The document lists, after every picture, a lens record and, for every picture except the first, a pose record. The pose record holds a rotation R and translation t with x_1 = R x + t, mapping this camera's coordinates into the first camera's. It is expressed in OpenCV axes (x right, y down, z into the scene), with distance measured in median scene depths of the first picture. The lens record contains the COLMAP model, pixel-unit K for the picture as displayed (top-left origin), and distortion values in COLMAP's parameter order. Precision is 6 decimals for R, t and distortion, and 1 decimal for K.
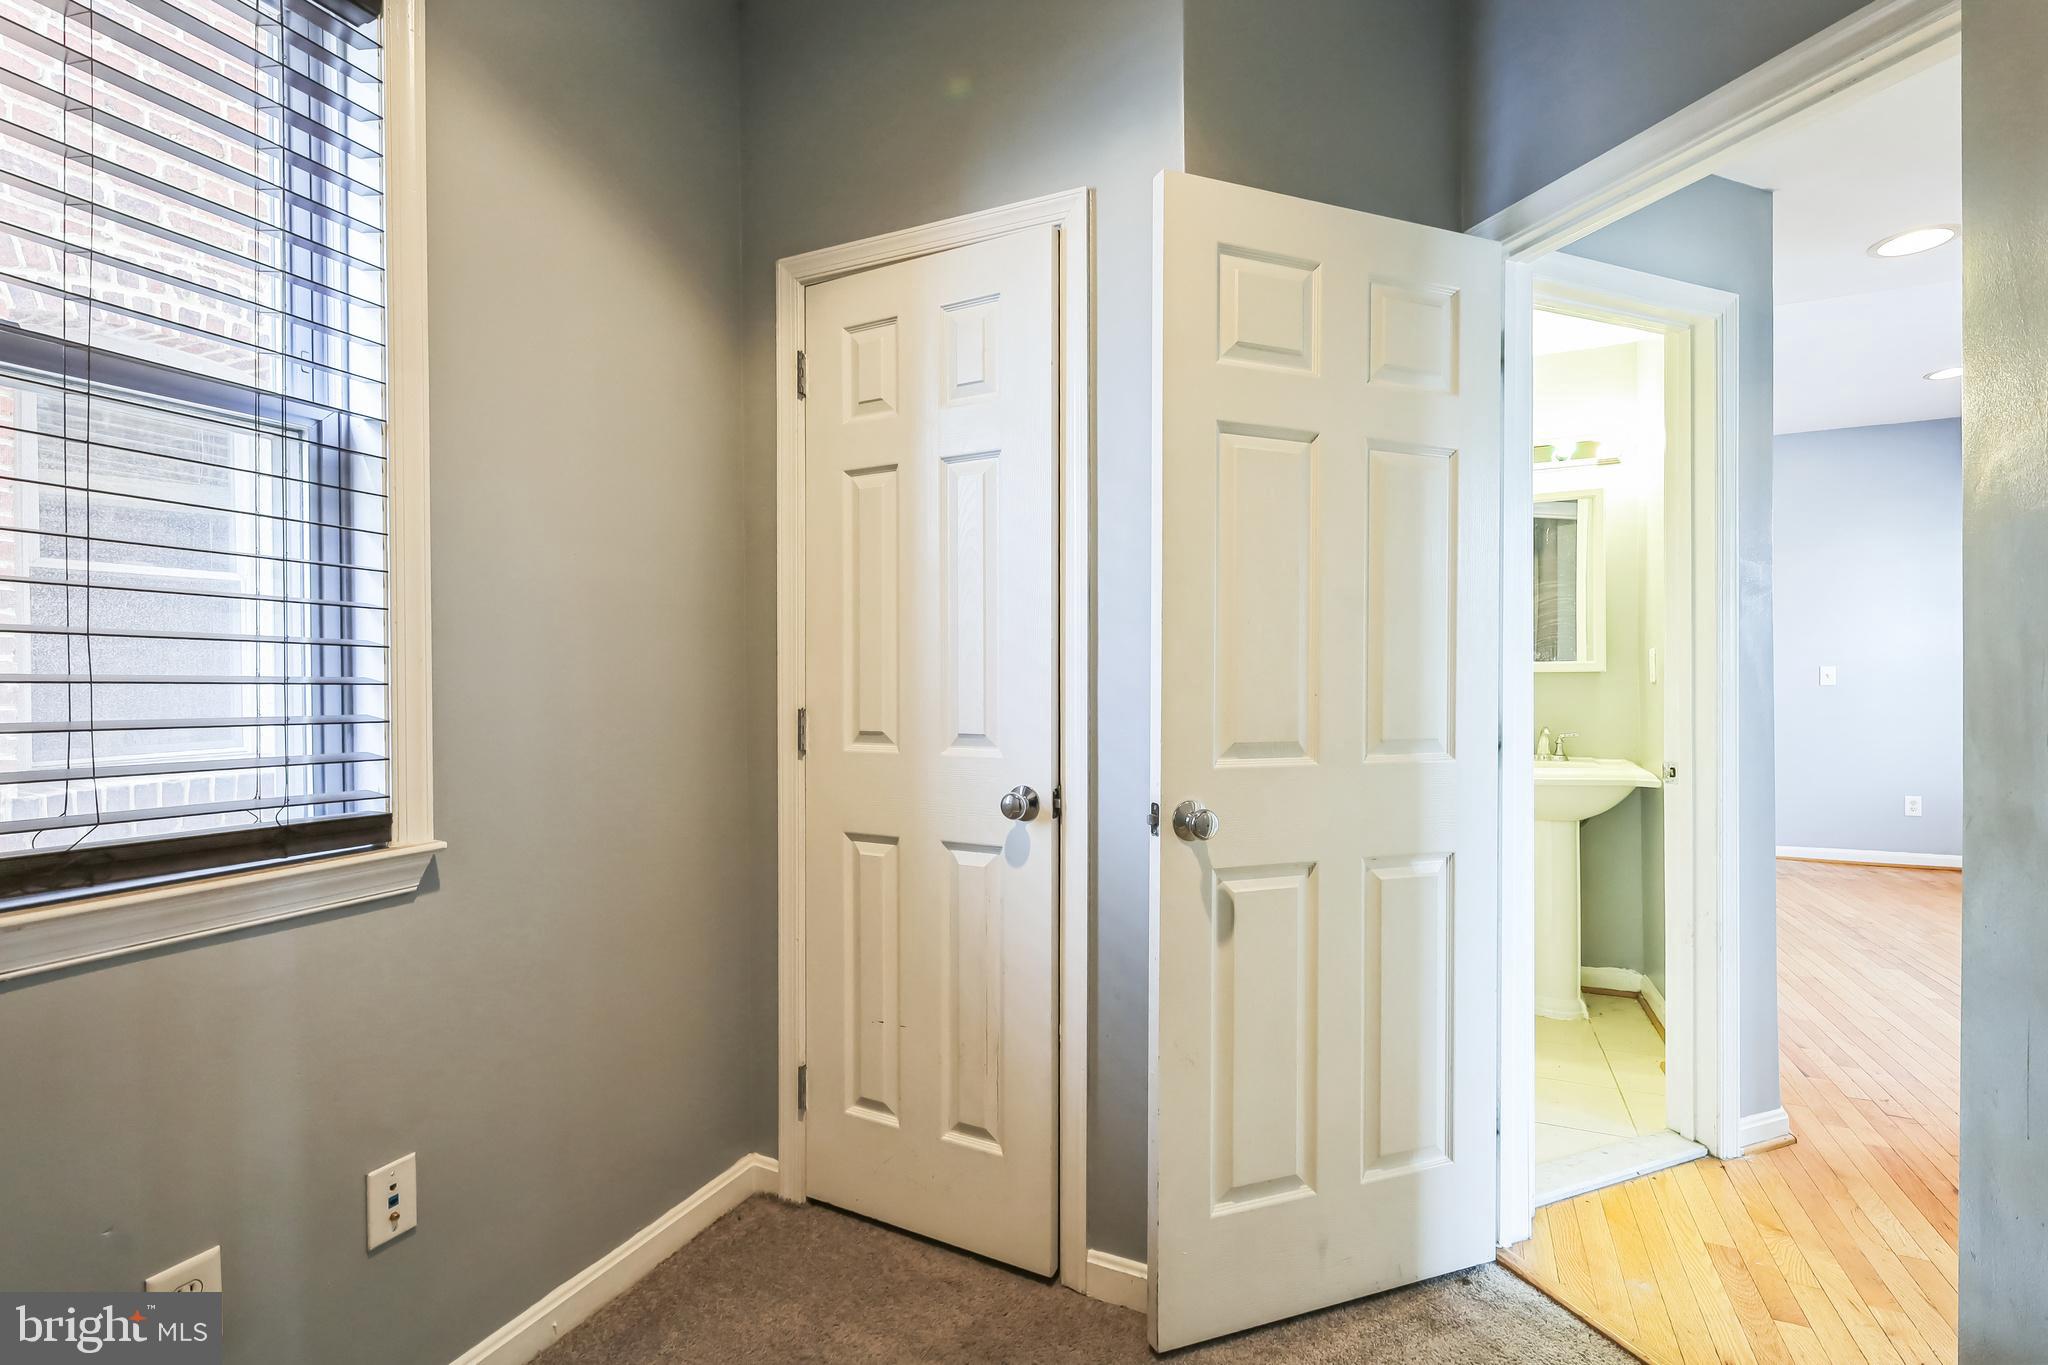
lens RADIAL K [[889.6, 0, 1024.9], [0, 889.6, 679.6], [0, 0, 1]] dist [0.001426, 0.000062]
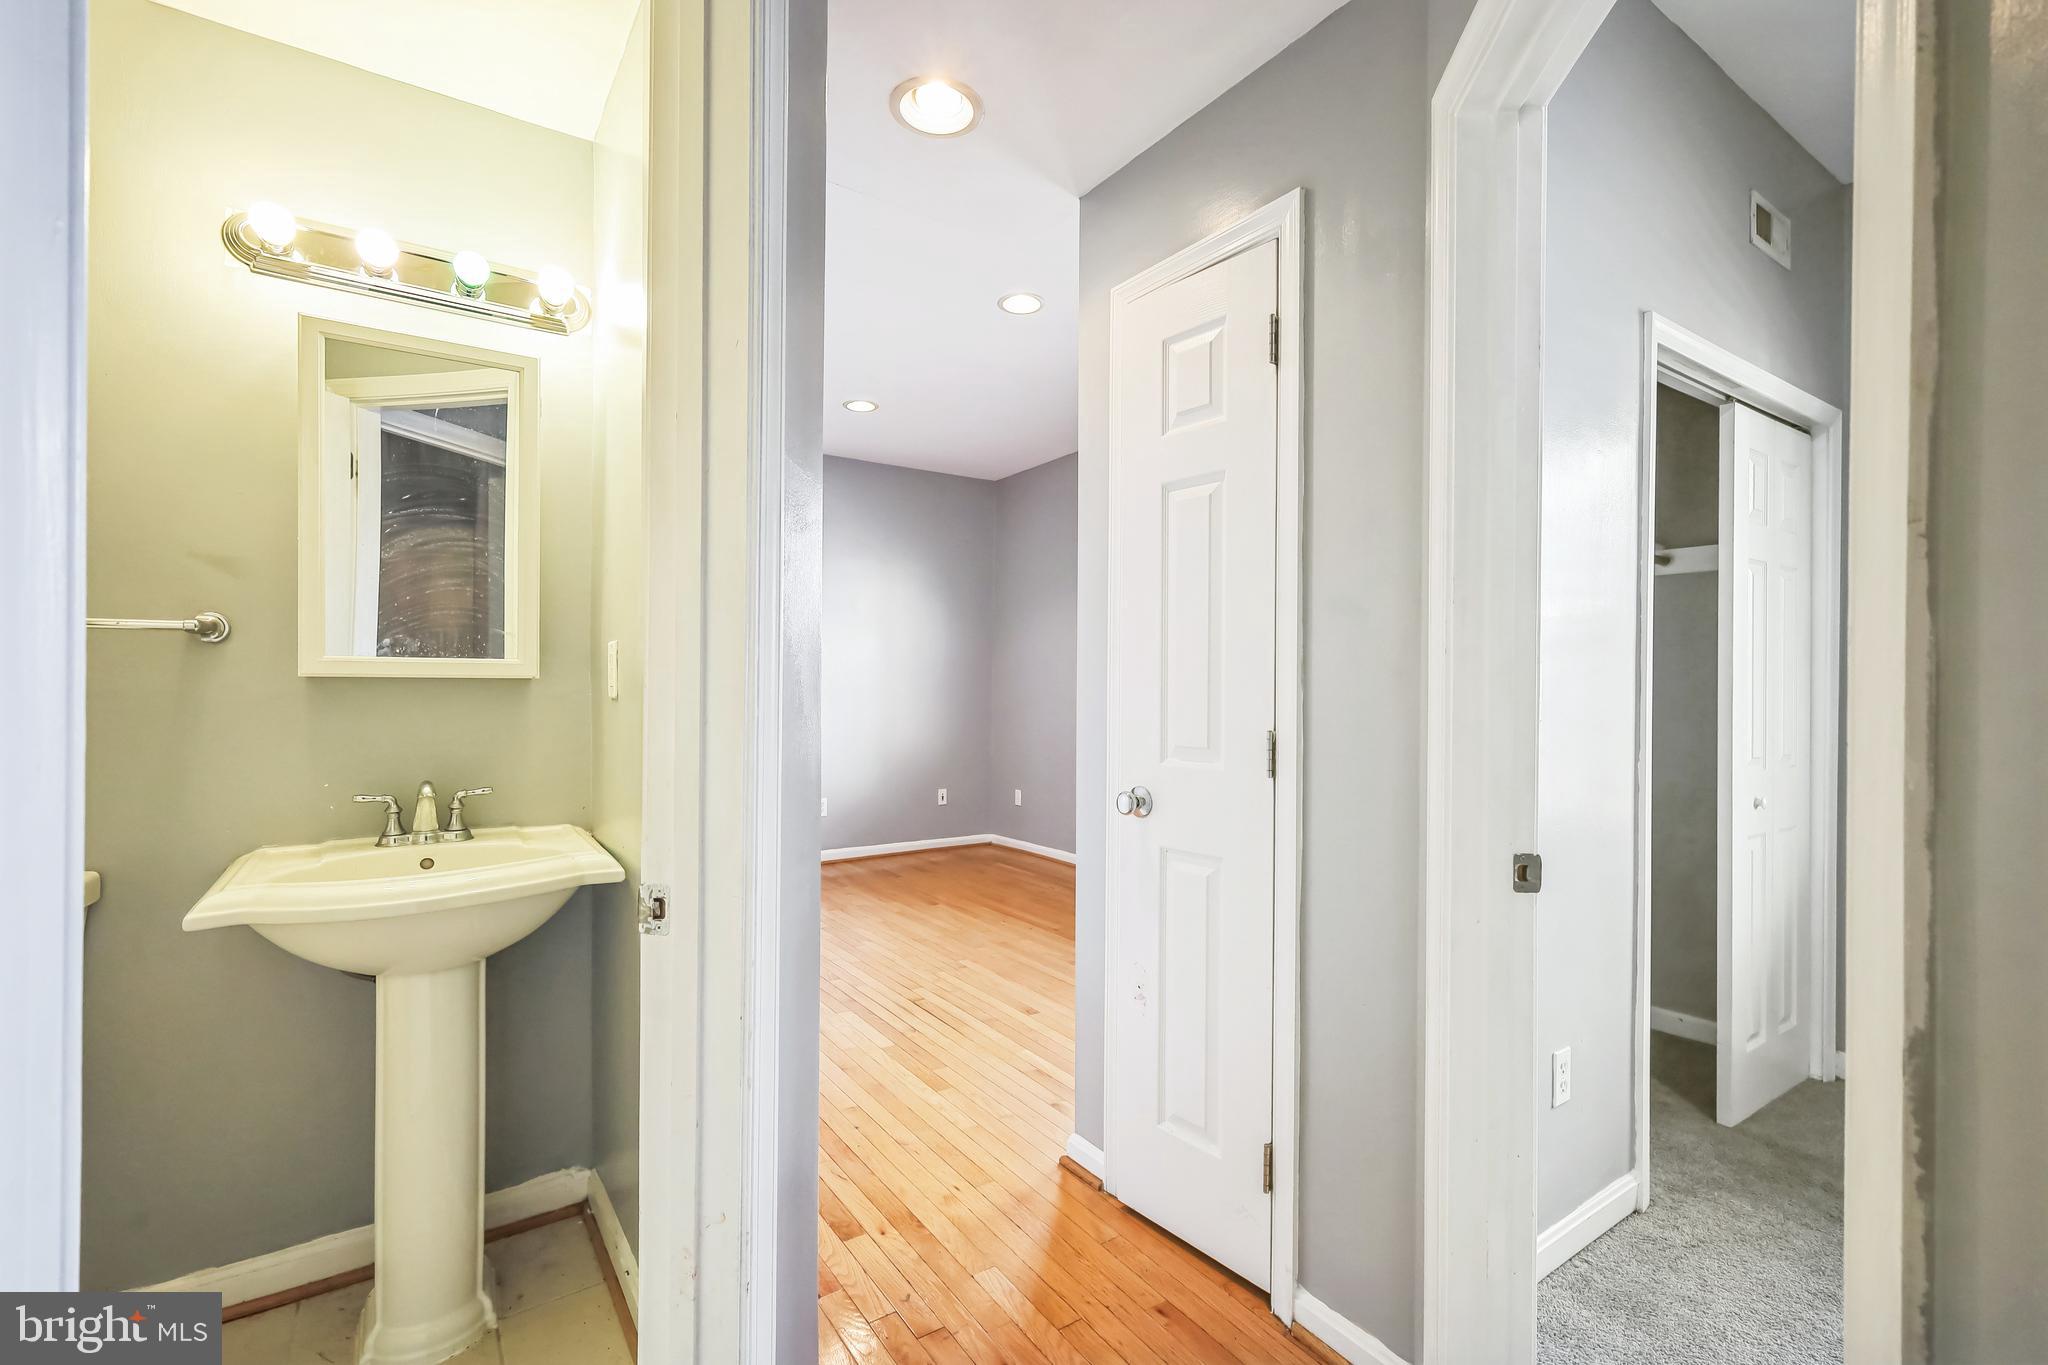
lens RADIAL K [[906.7, 0, 1024.0], [0, 906.7, 682.5], [0, 0, 1]] dist [0.004857, 0.000273]
pose [[0.496967, 0.006891, 0.867742, 0.296296], [-0.008605, 0.999958, -0.003012, -0.007139], [-0.867727, -0.005970, 0.497006, 0.430924]]
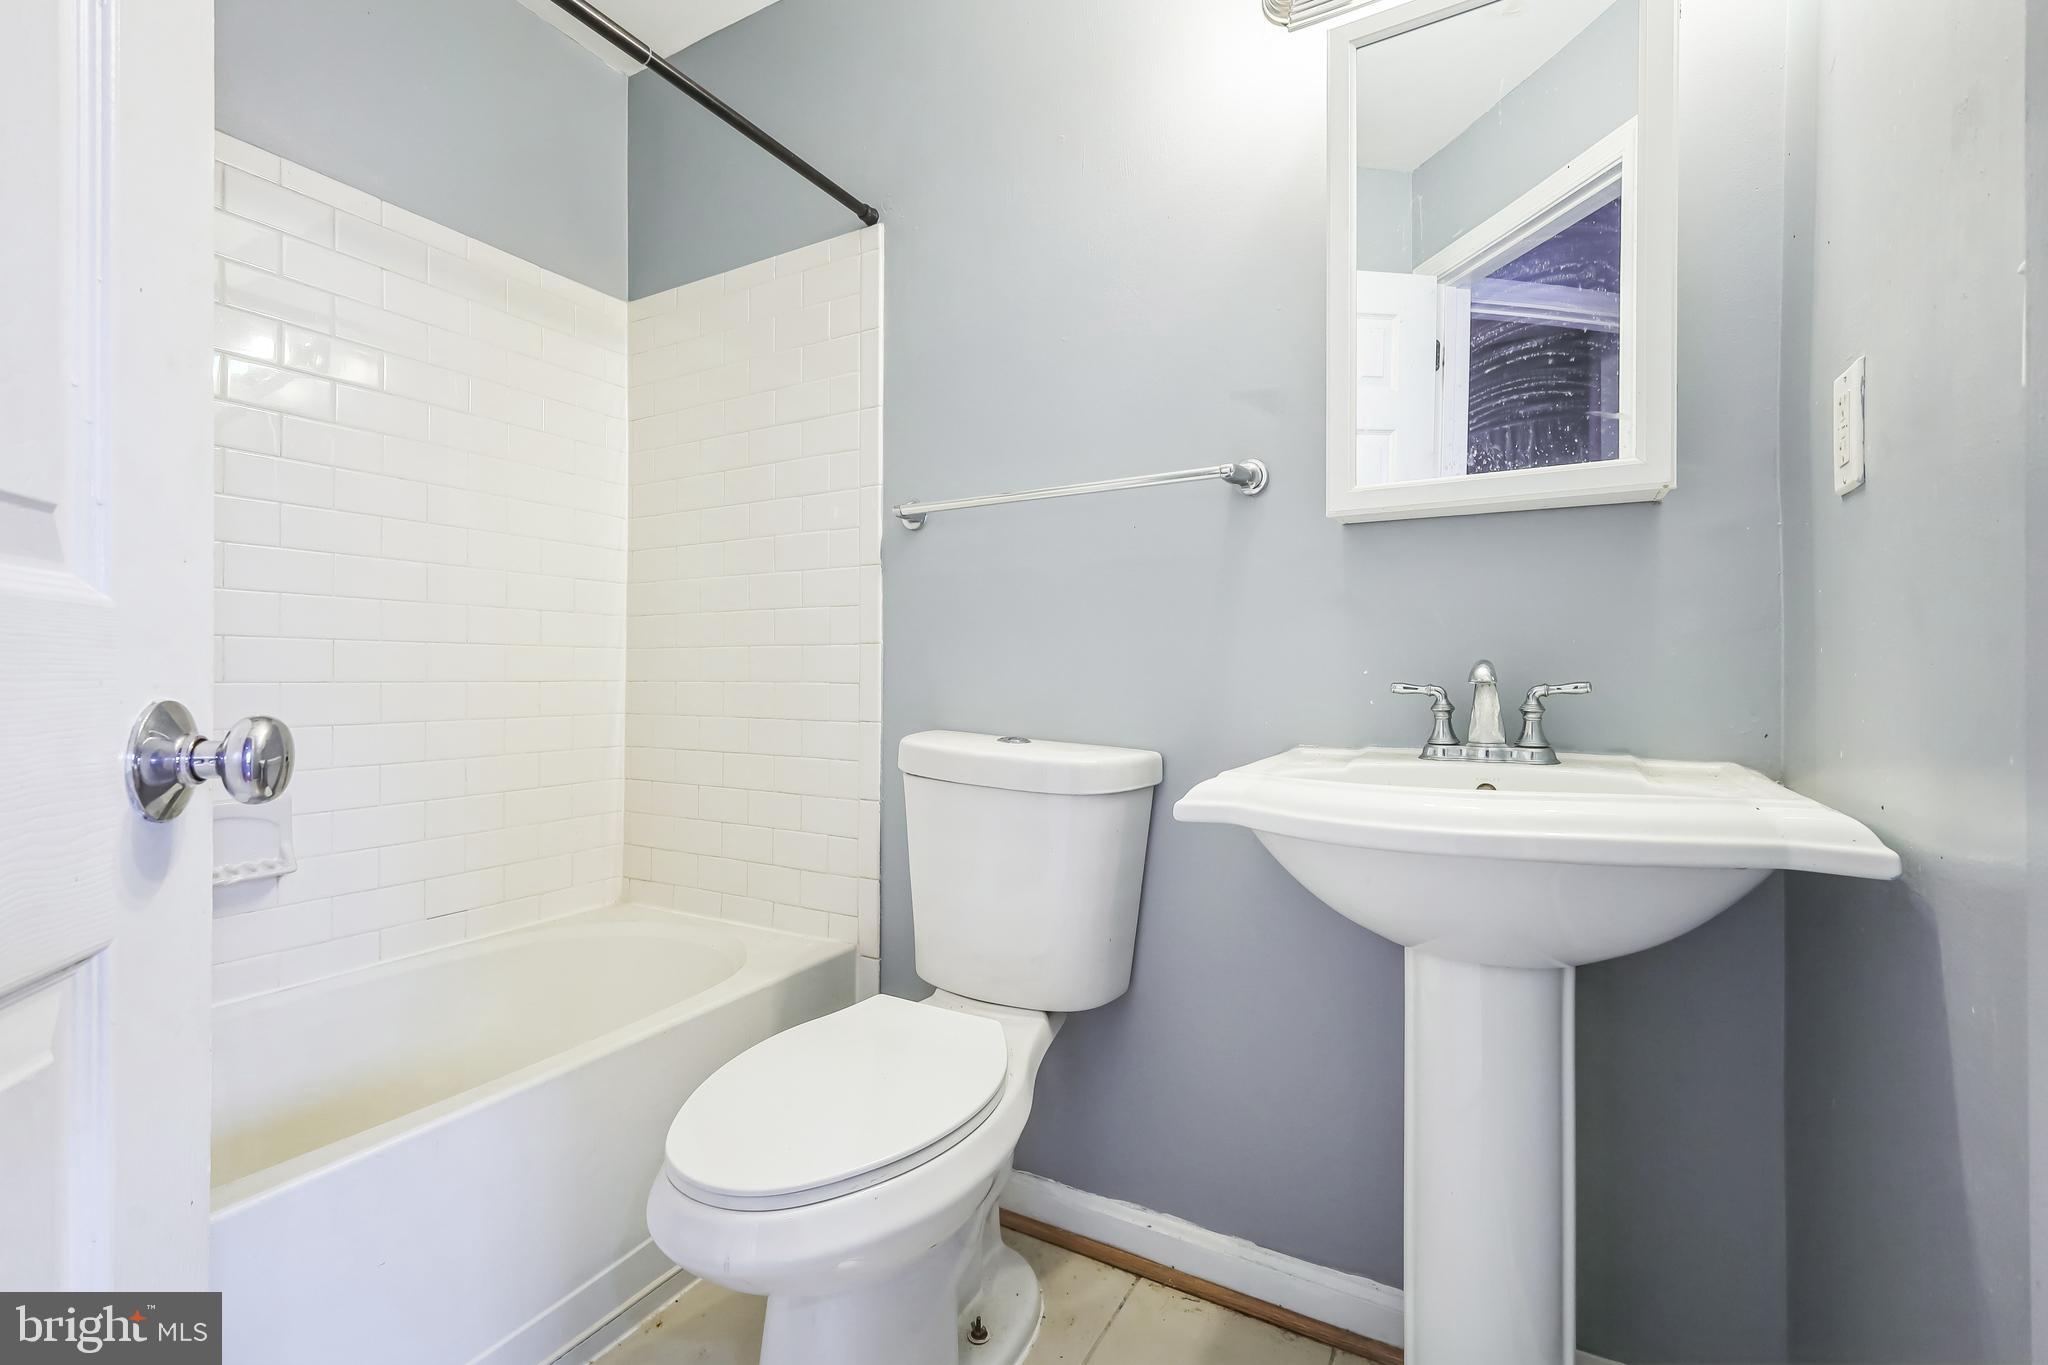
lens RADIAL K [[889.6, 0, 1024.9], [0, 889.6, 679.6], [0, 0, 1]] dist [0.001426, 0.000062]
pose [[0.998188, 0.004749, -0.059982, 0.436230], [-0.004211, 0.999950, 0.009089, 0.058054], [0.060022, -0.008820, 0.998158, 0.661530]]
